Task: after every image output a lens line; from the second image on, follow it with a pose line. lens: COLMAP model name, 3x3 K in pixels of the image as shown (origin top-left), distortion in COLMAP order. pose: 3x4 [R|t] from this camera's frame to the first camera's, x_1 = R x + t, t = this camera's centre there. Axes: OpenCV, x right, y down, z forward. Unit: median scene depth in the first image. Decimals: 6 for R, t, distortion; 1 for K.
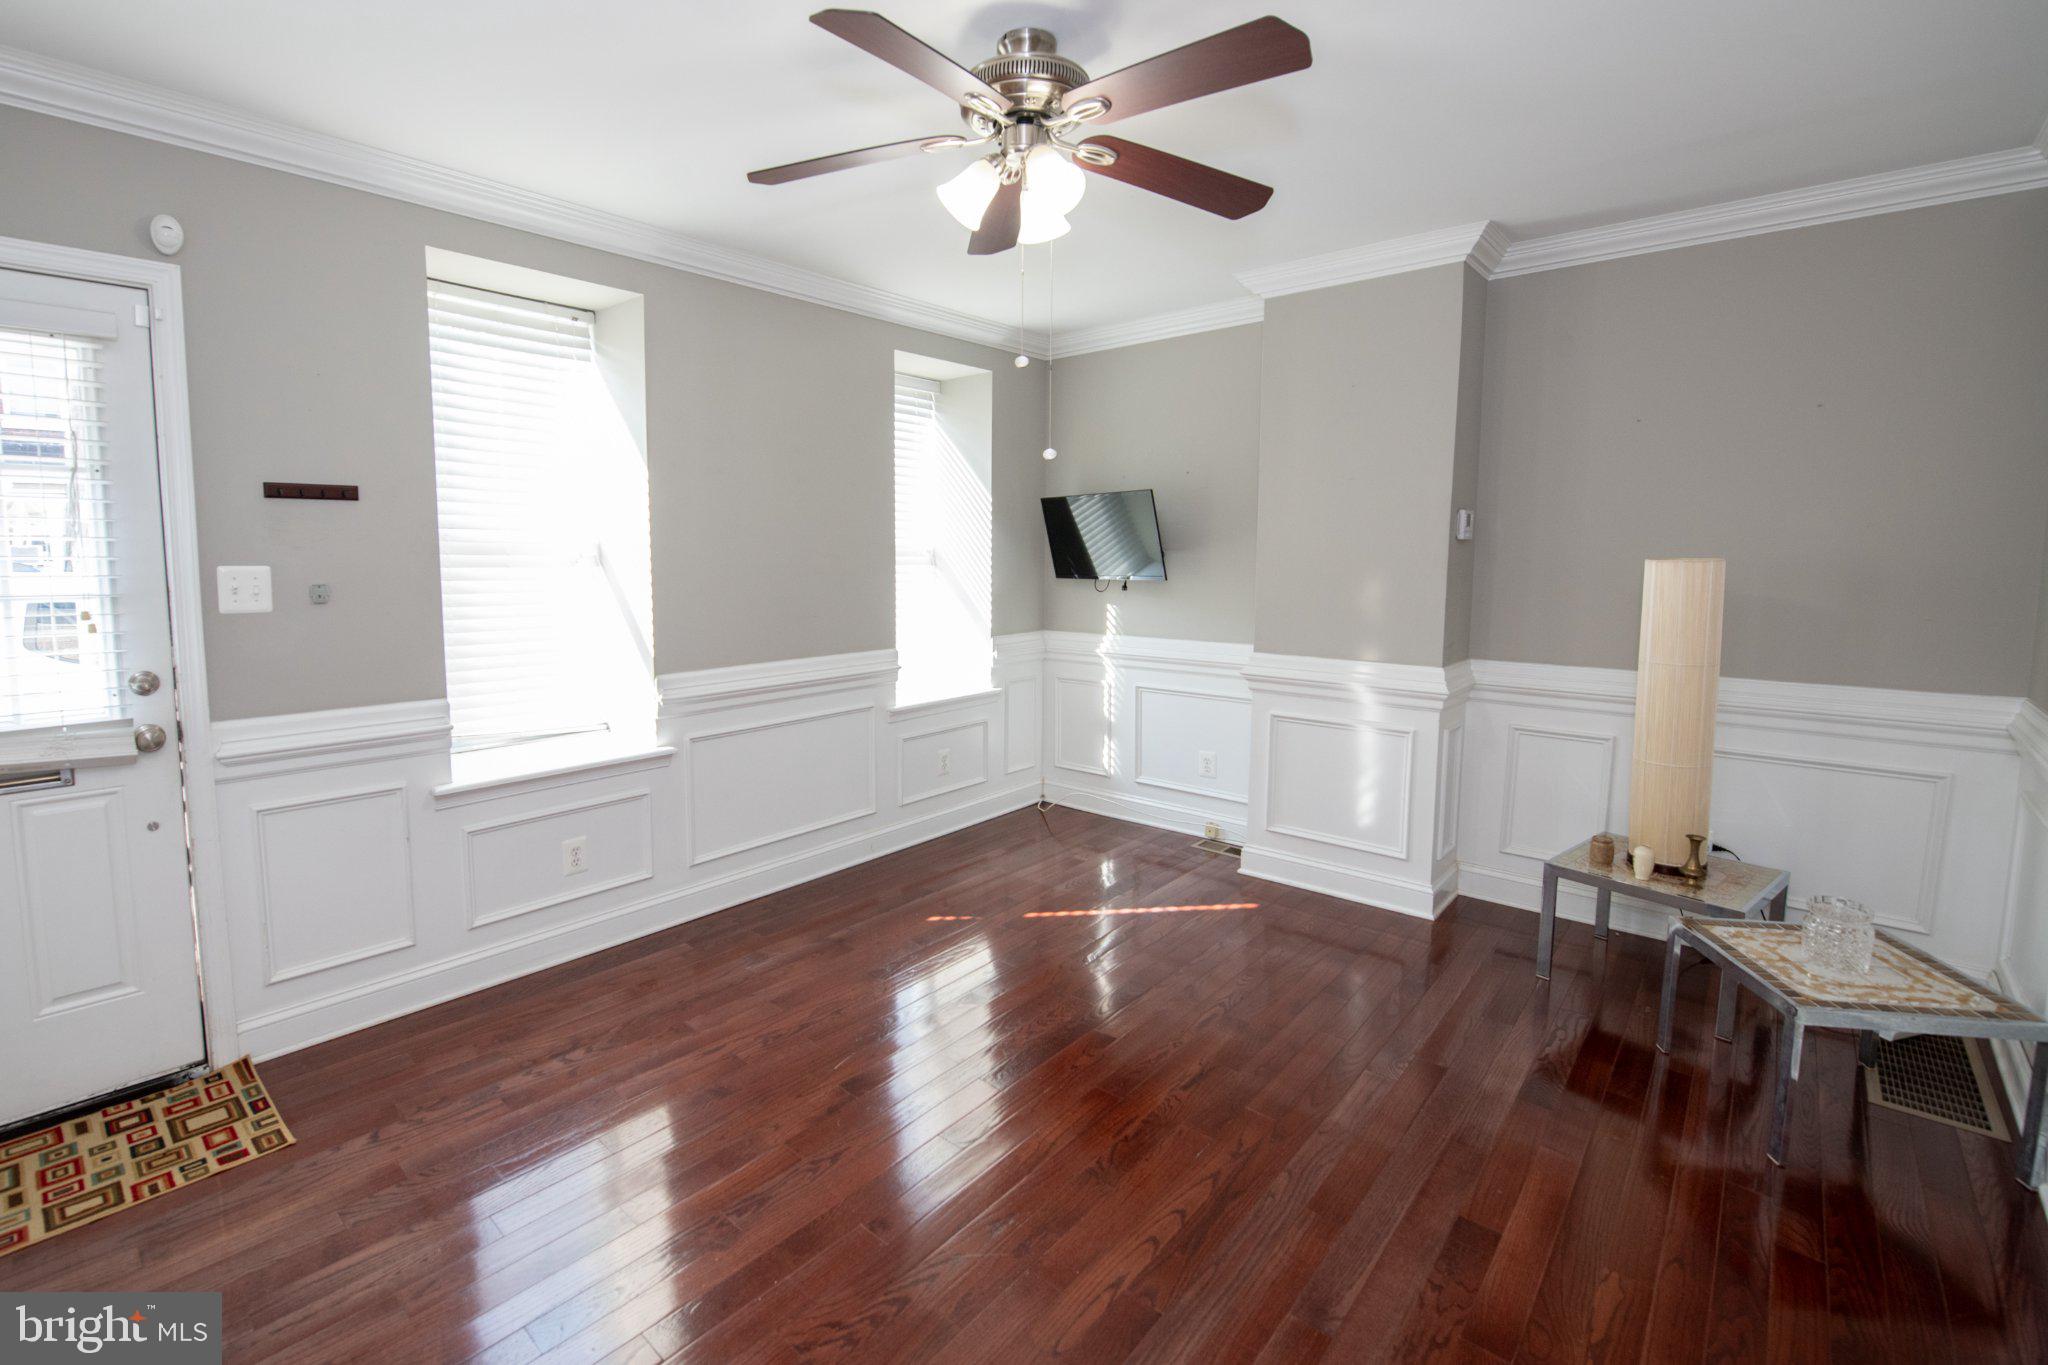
lens RADIAL K [[903.0, 0, 948.4], [0, 903.0, 635.0], [0, 0, 1]] dist [-0.013229, -0.000406]
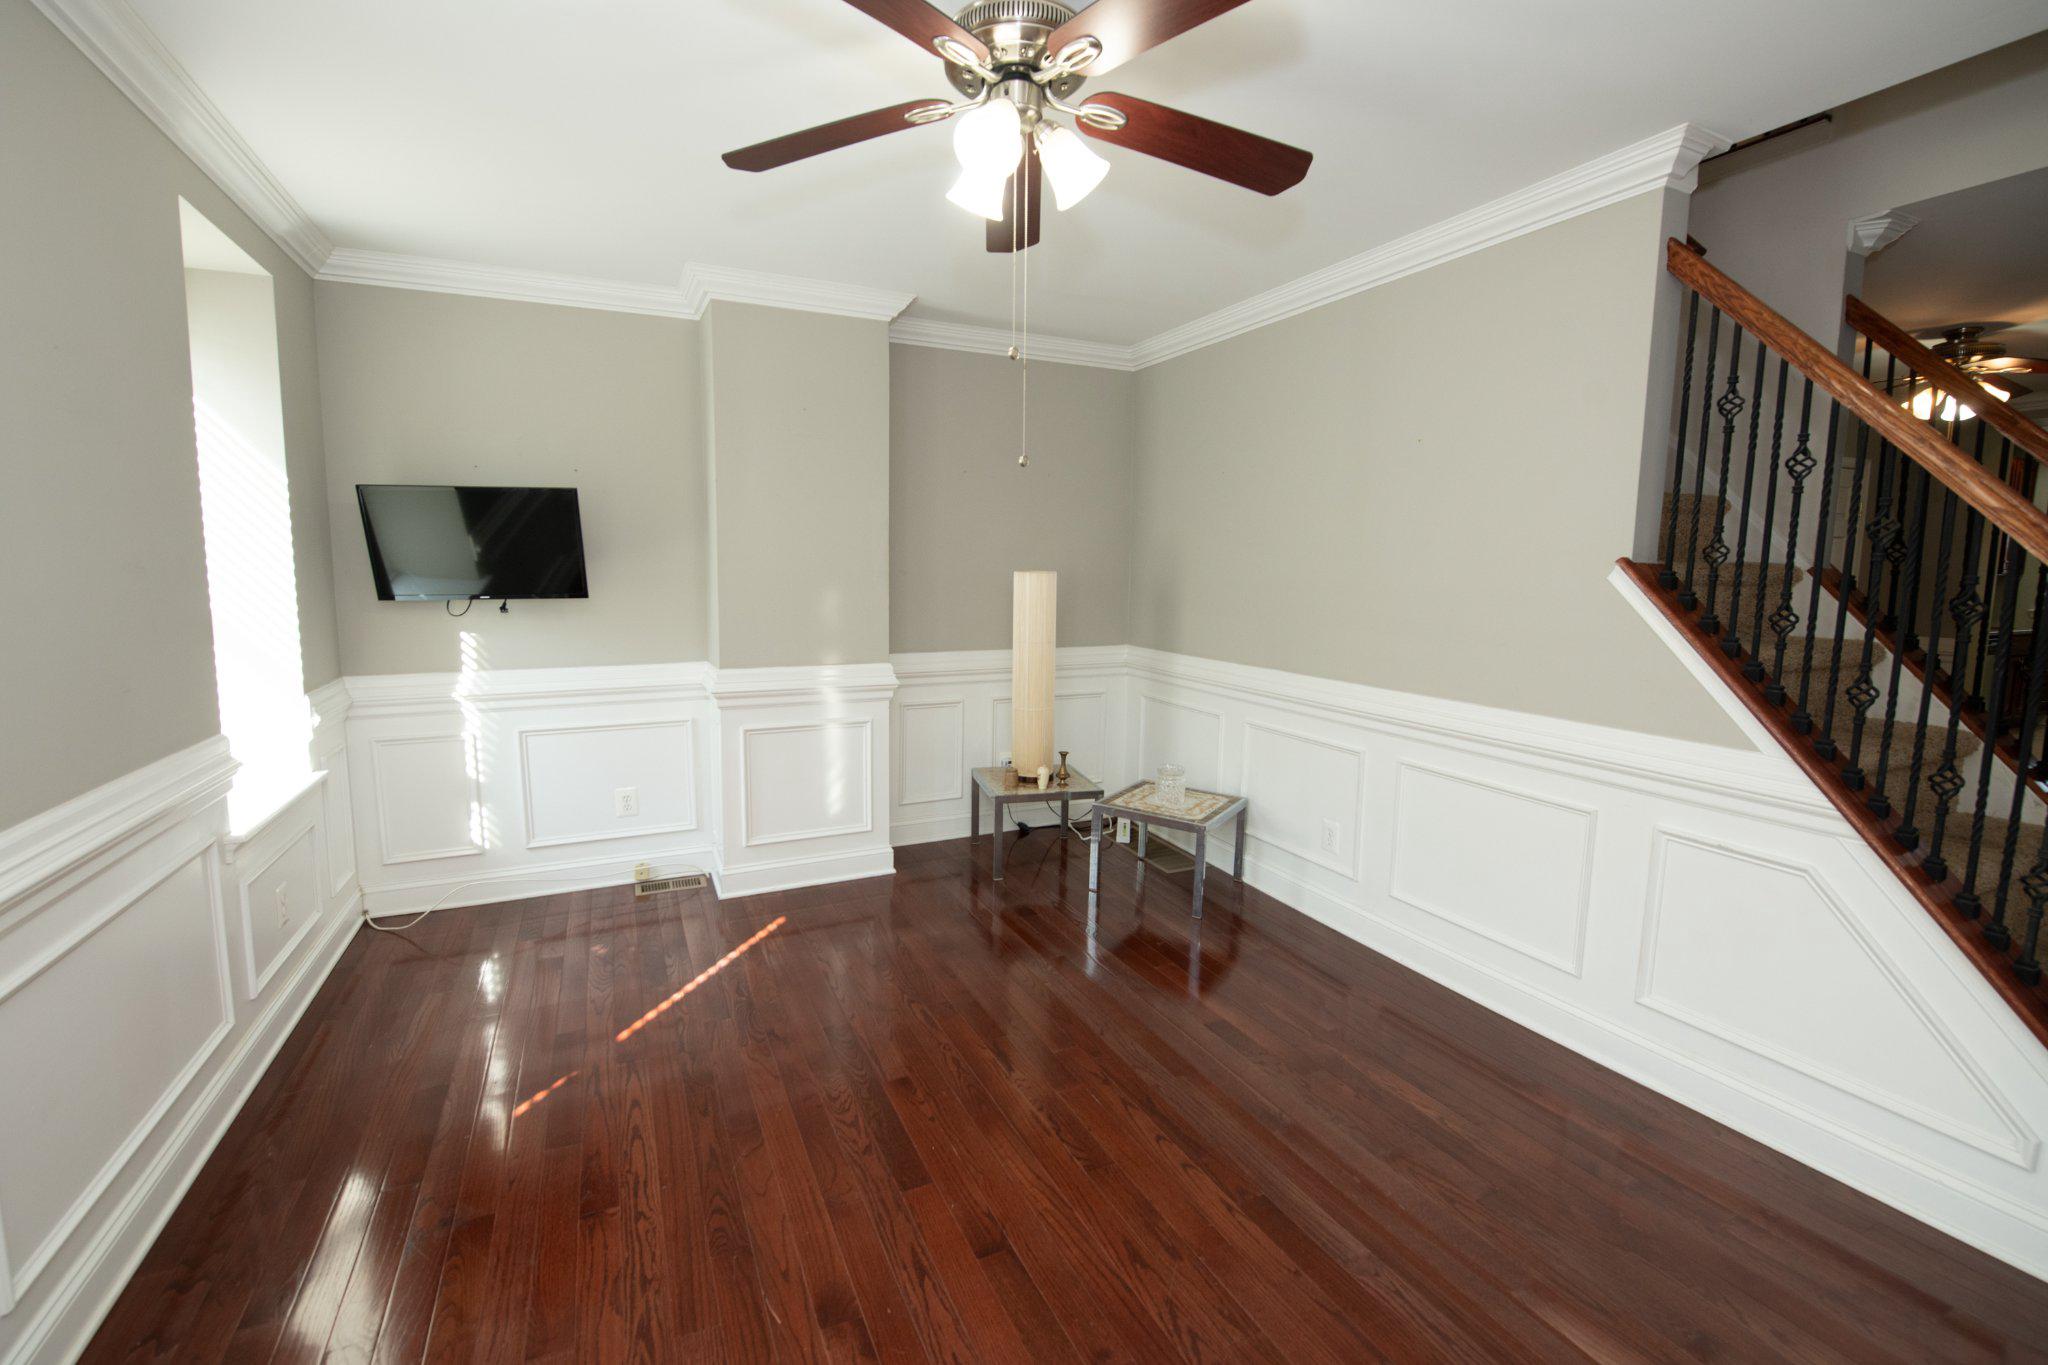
lens RADIAL K [[863.6, 0, 995.9], [0, 863.6, 662.5], [0, 0, 1]] dist [-0.002639, -0.005915]
pose [[0.383193, -0.098639, 0.918386, -0.473636], [0.078297, 0.994172, 0.074109, -0.039953], [-0.920344, 0.043509, 0.388683, 0.443594]]
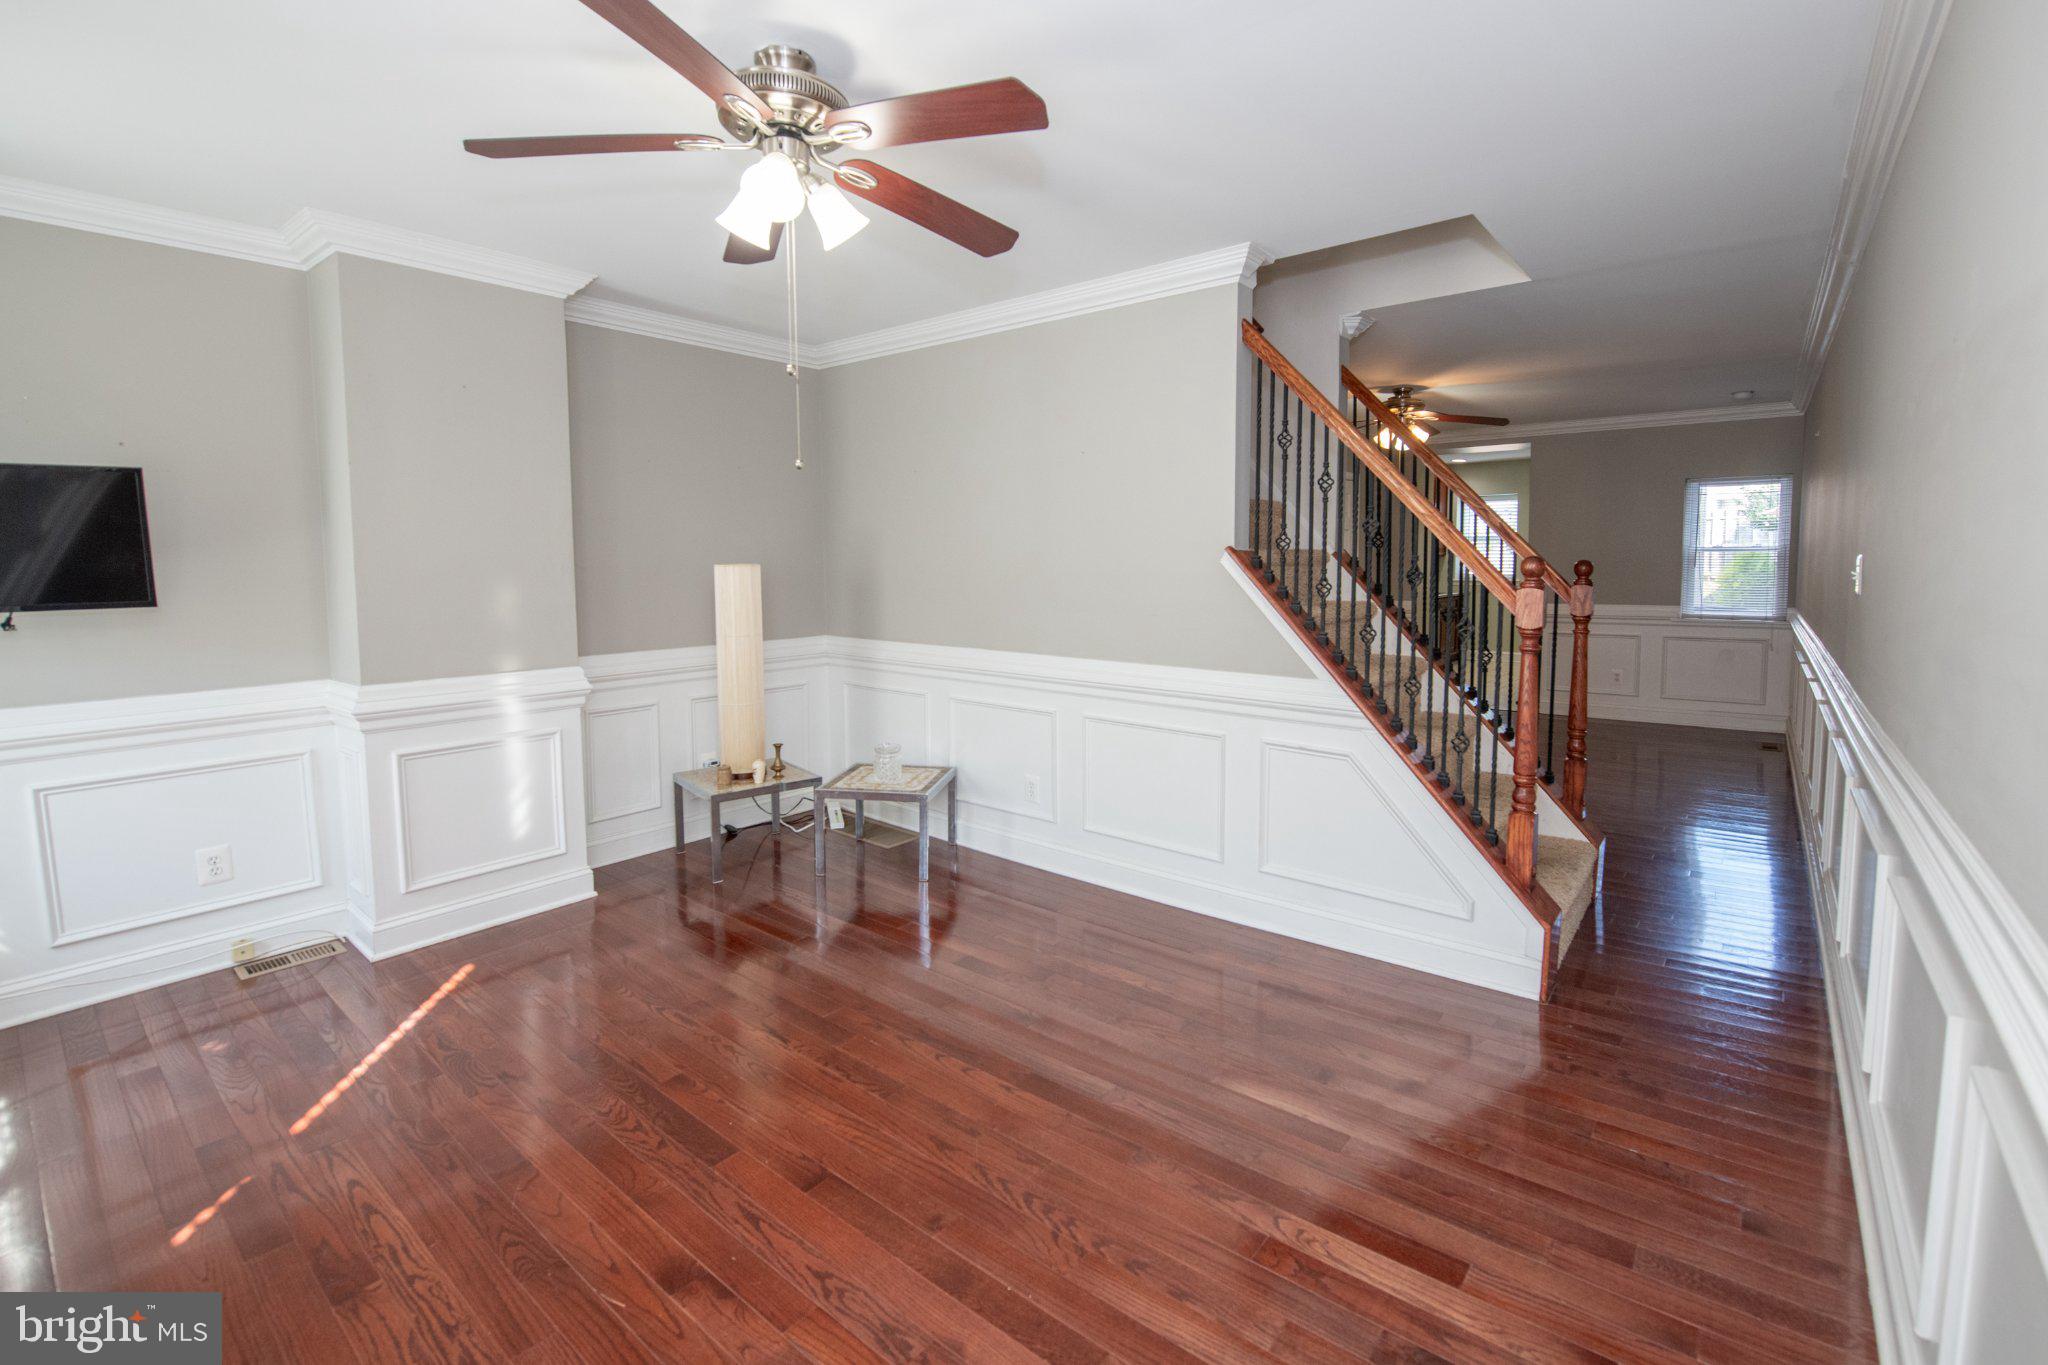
lens RADIAL K [[895.4, 0, 1075.1], [0, 895.4, 627.1], [0, 0, 1]] dist [-0.002999, 0.000090]
pose [[-0.090557, -0.075087, 0.993057, -0.616467], [0.098656, 0.991572, 0.083971, -0.045049], [-0.990993, 0.105575, -0.082386, 0.508563]]
